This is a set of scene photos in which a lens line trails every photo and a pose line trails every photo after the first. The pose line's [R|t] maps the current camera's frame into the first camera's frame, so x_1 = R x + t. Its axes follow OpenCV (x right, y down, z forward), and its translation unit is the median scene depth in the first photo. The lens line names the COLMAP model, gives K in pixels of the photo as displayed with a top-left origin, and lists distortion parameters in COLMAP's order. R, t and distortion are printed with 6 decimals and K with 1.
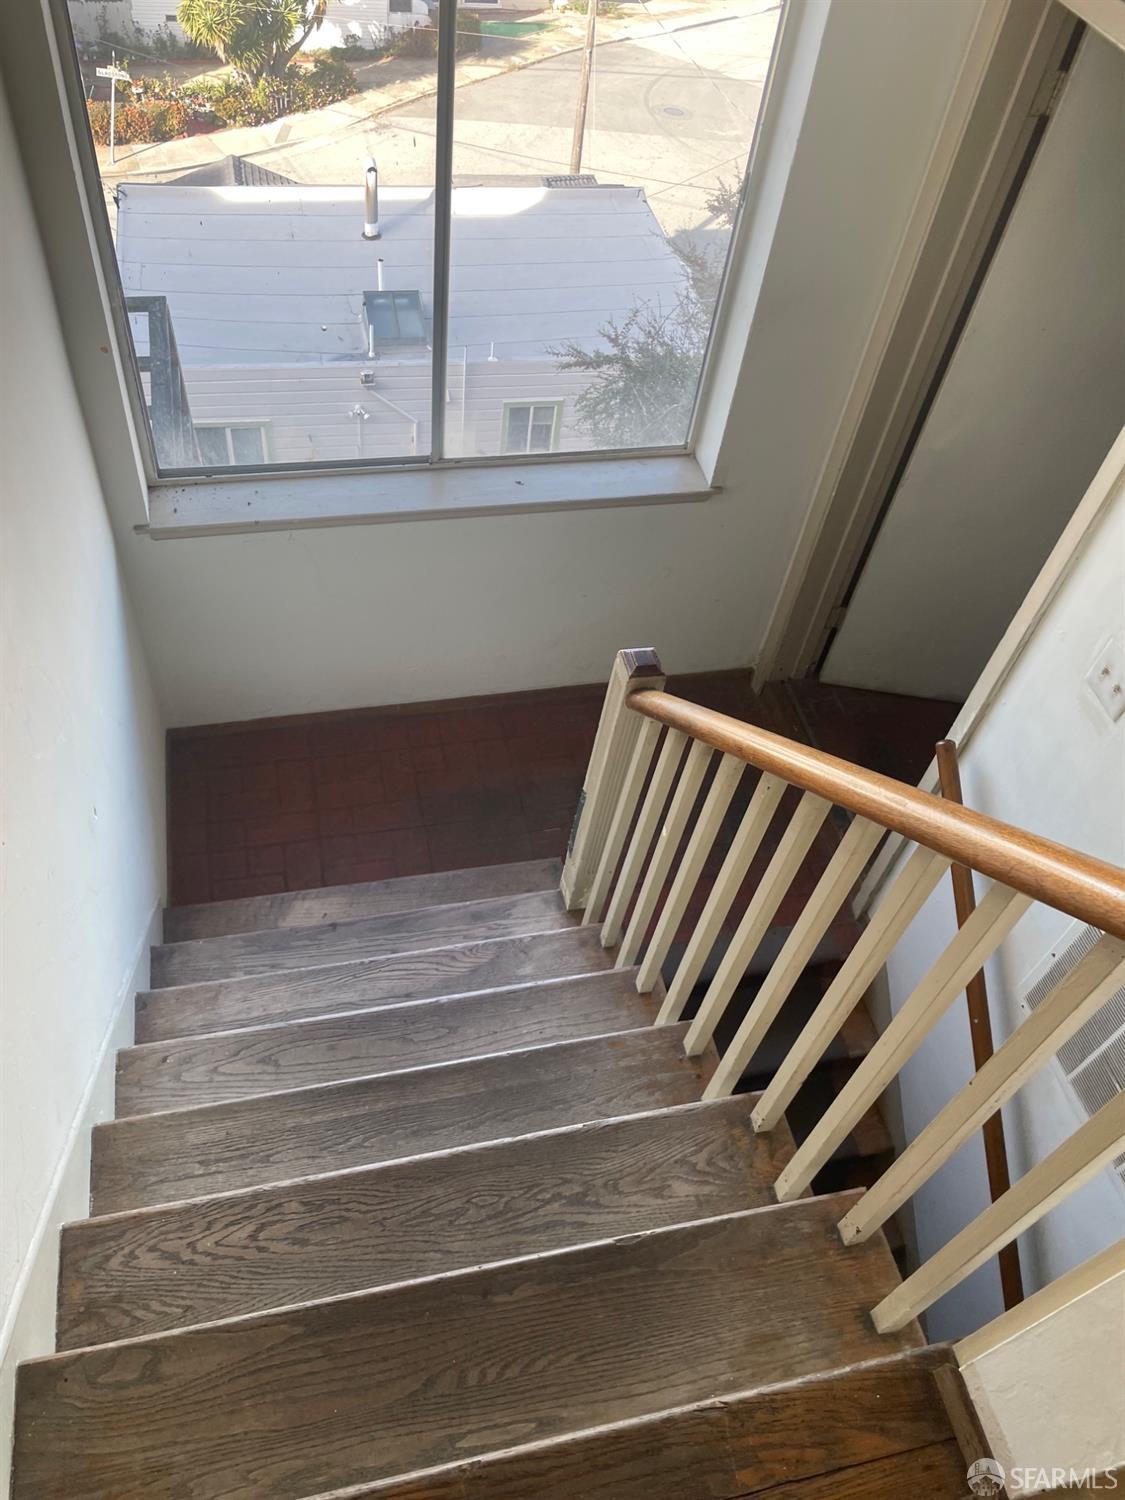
lens RADIAL K [[1119.0, 0, 554.1], [0, 1119.0, 758.7], [0, 0, 1]] dist [0.067703, -0.088950]
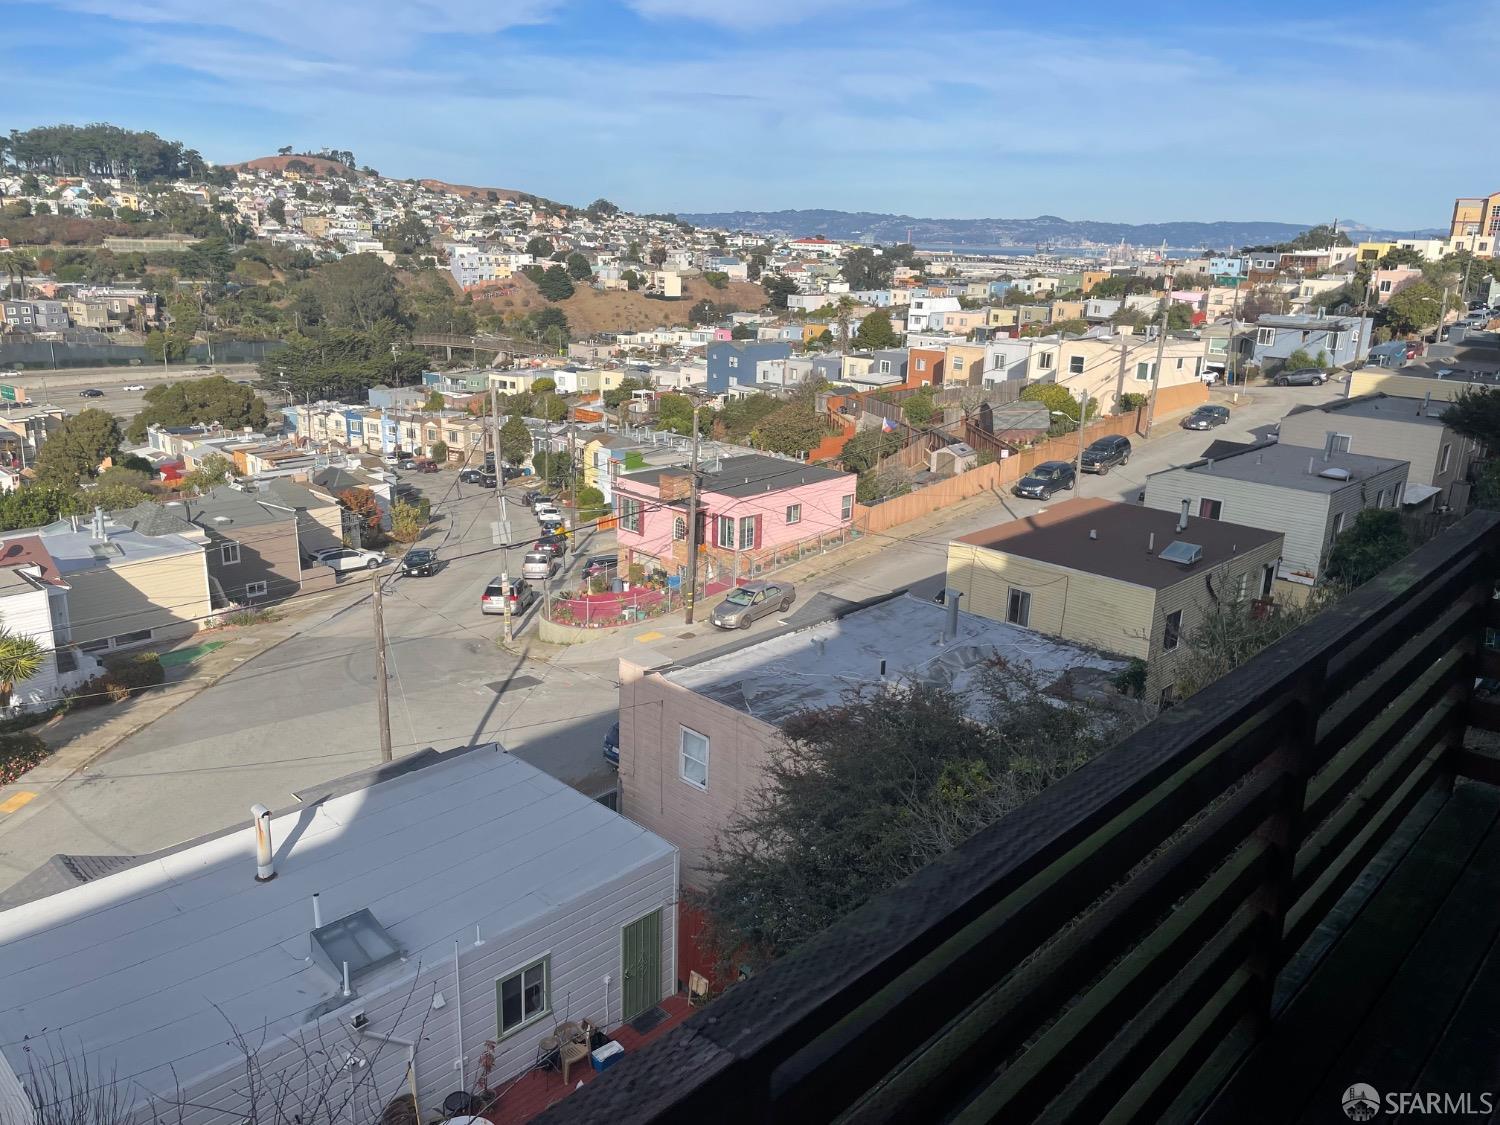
lens RADIAL K [[1119.0, 0, 753.2], [0, 1119.0, 567.7], [0, 0, 1]] dist [0.067703, -0.088950]
pose [[0.829624, -0.227960, 0.509666, -0.144952], [0.466007, 0.785497, -0.407225, -0.057889], [-0.307510, 0.575351, 0.757898, 0.017213]]
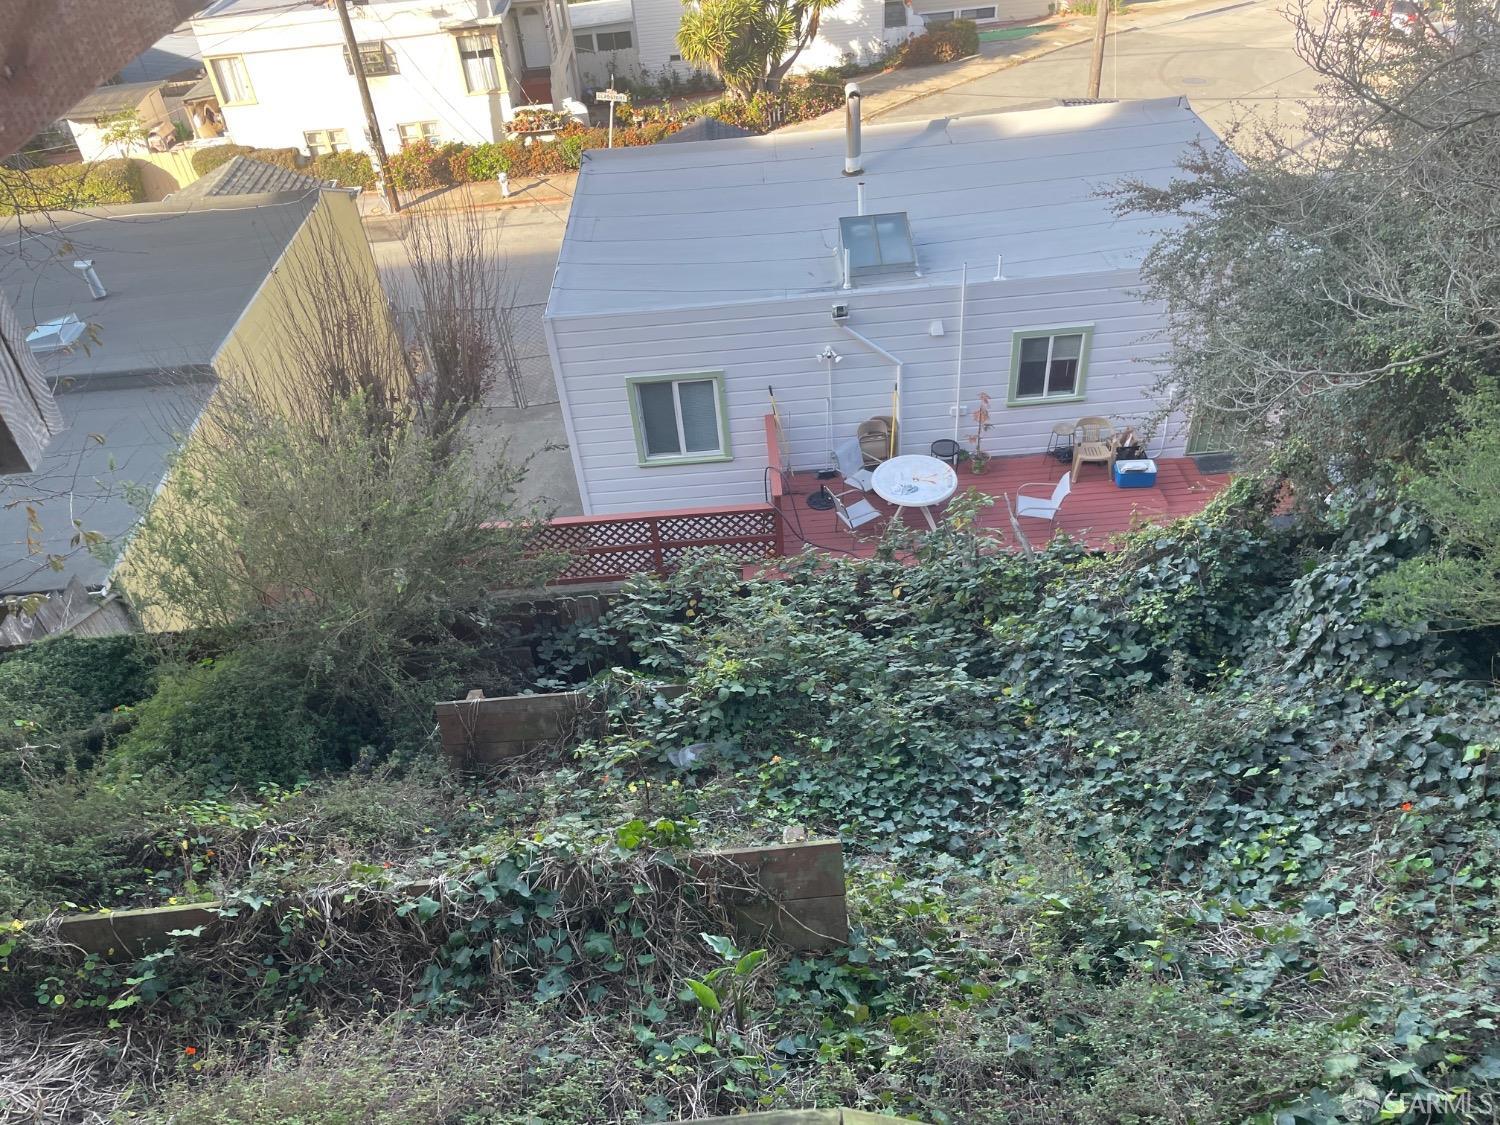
lens RADIAL K [[1119.0, 0, 737.1], [0, 1119.0, 560.4], [0, 0, 1]] dist [0.067703, -0.088950]
pose [[0.963496, -0.014966, -0.267303, -0.012975], [-0.037872, 0.980777, -0.191424, -0.003769], [0.265030, 0.194559, 0.944408, 0.133531]]
